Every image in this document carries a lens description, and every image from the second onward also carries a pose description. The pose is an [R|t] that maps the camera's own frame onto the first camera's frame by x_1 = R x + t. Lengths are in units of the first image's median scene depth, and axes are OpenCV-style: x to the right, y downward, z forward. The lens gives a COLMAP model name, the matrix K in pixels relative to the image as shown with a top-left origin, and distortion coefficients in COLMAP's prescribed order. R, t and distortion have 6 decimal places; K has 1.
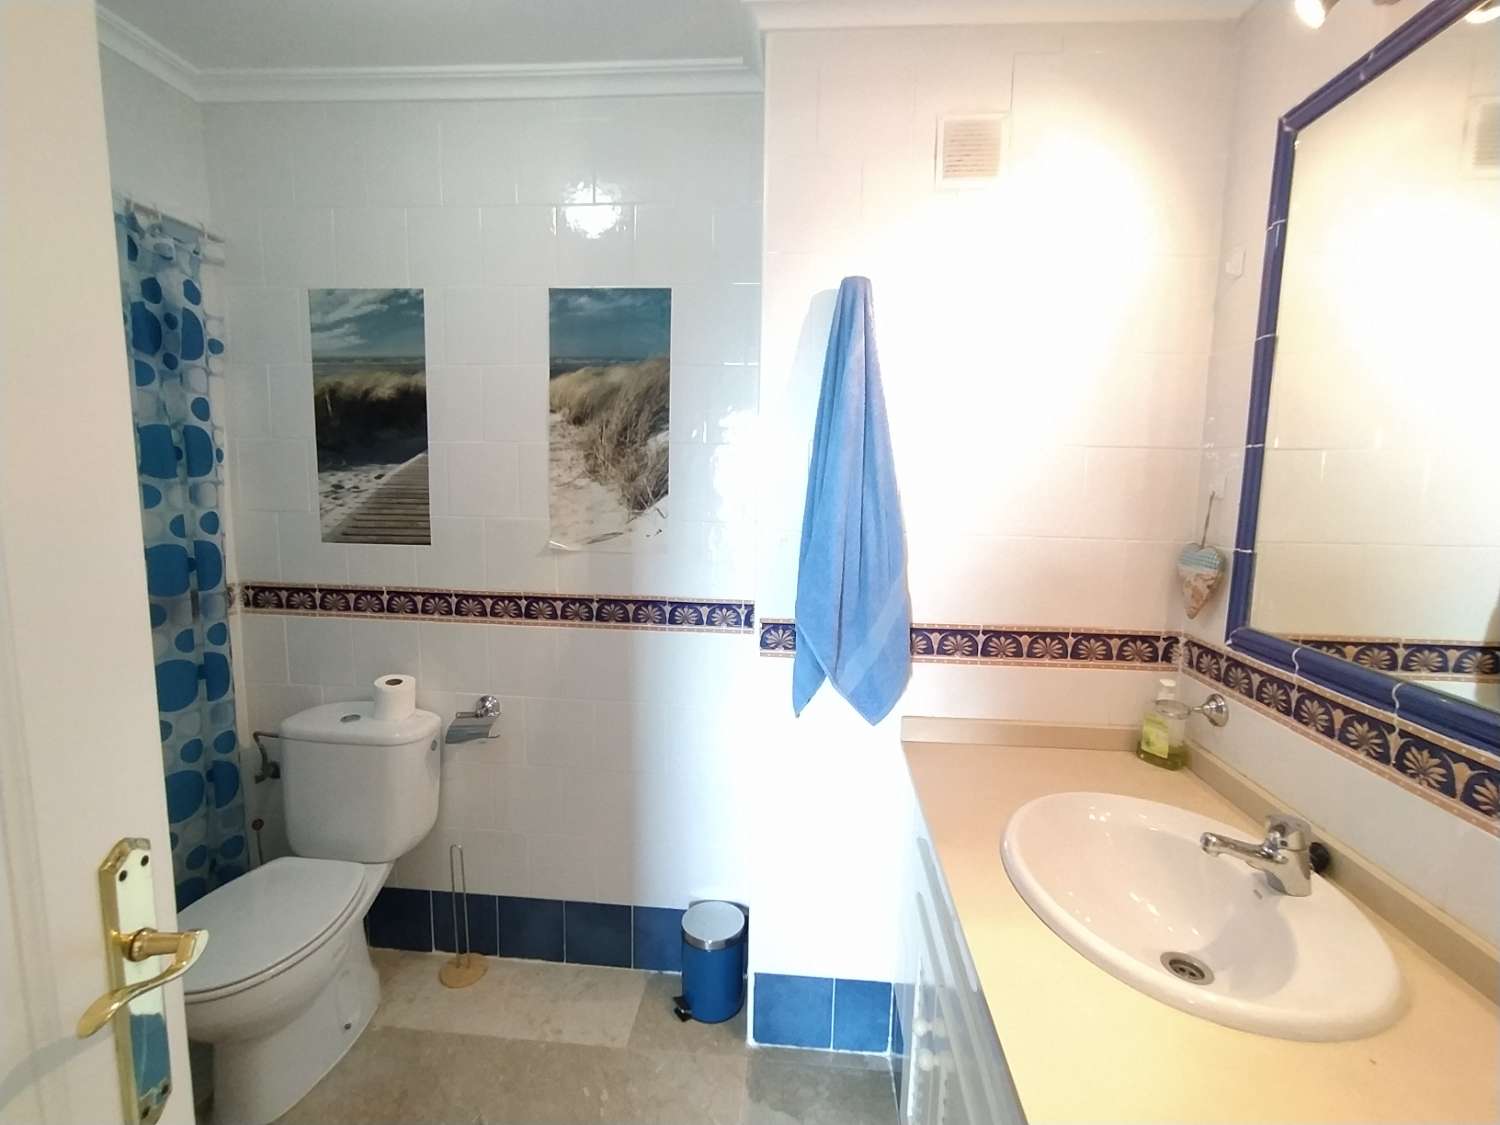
lens RADIAL K [[679.0, 0, 750.0], [0, 679.0, 562.5], [0, 0, 1]] dist [-0.024754, 0.014936]
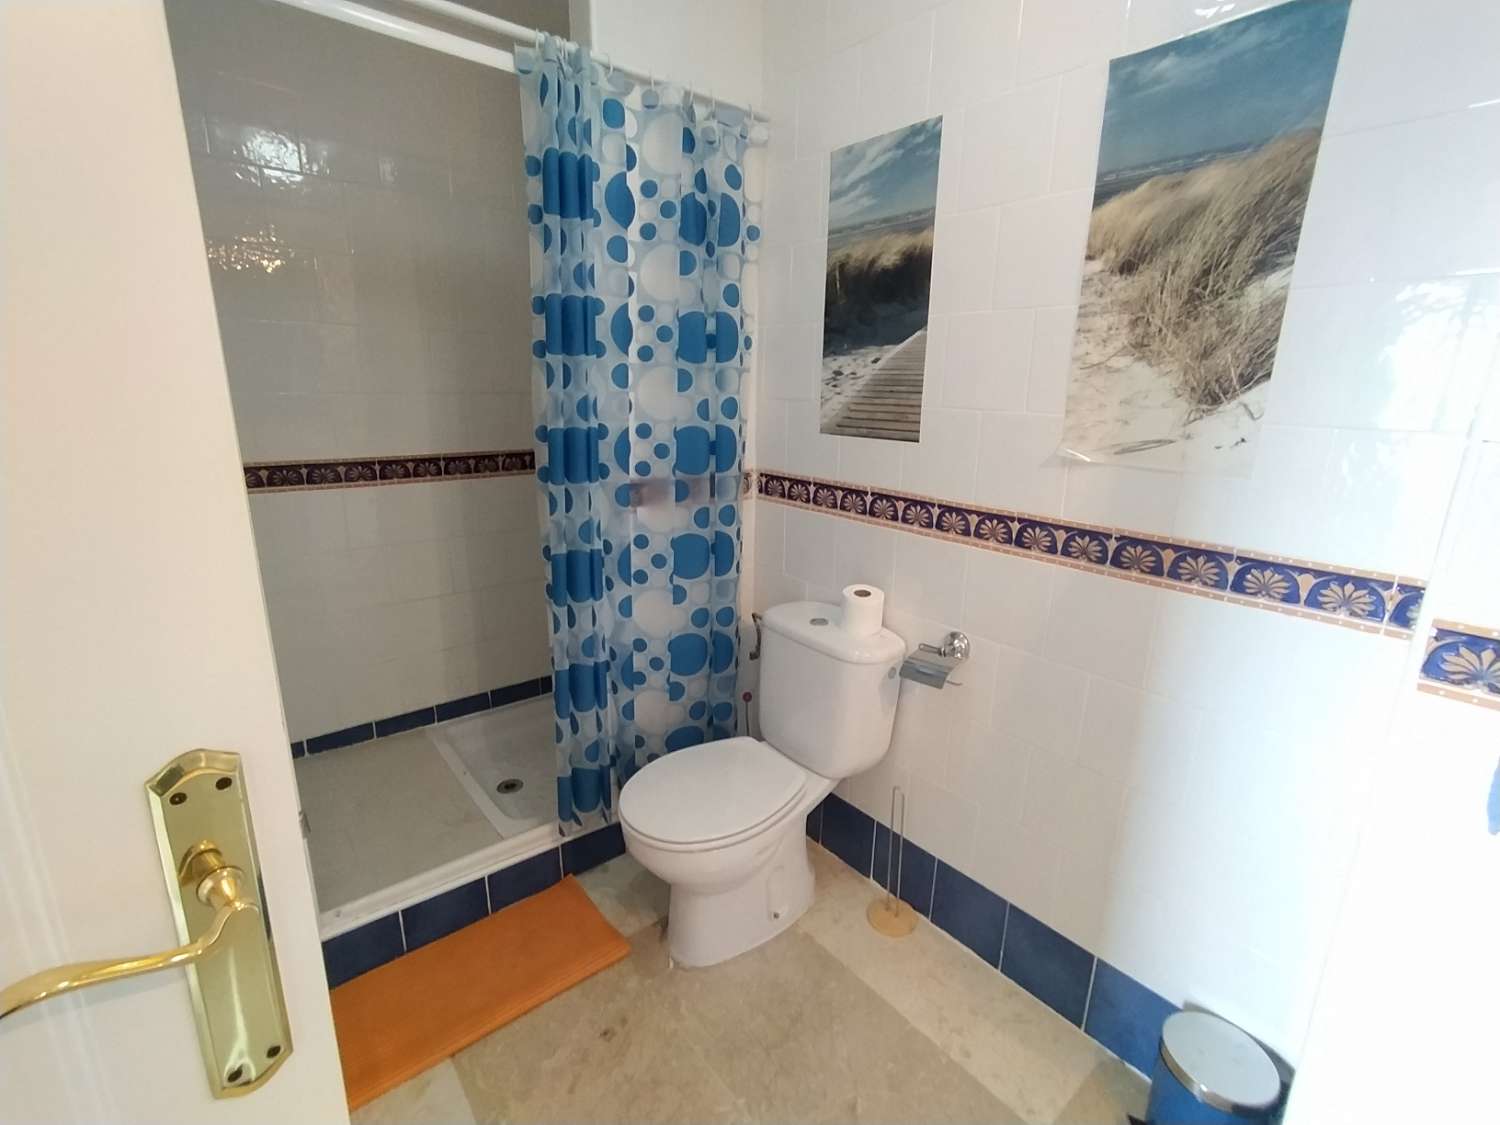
lens RADIAL K [[692.6, 0, 751.3], [0, 692.6, 560.2], [0, 0, 1]] dist [-0.051559, 0.032875]
pose [[0.707130, 0.171026, -0.686088, -0.005692], [-0.090825, 0.984239, 0.151738, 0.006816], [0.701226, -0.044985, 0.711519, 0.241975]]
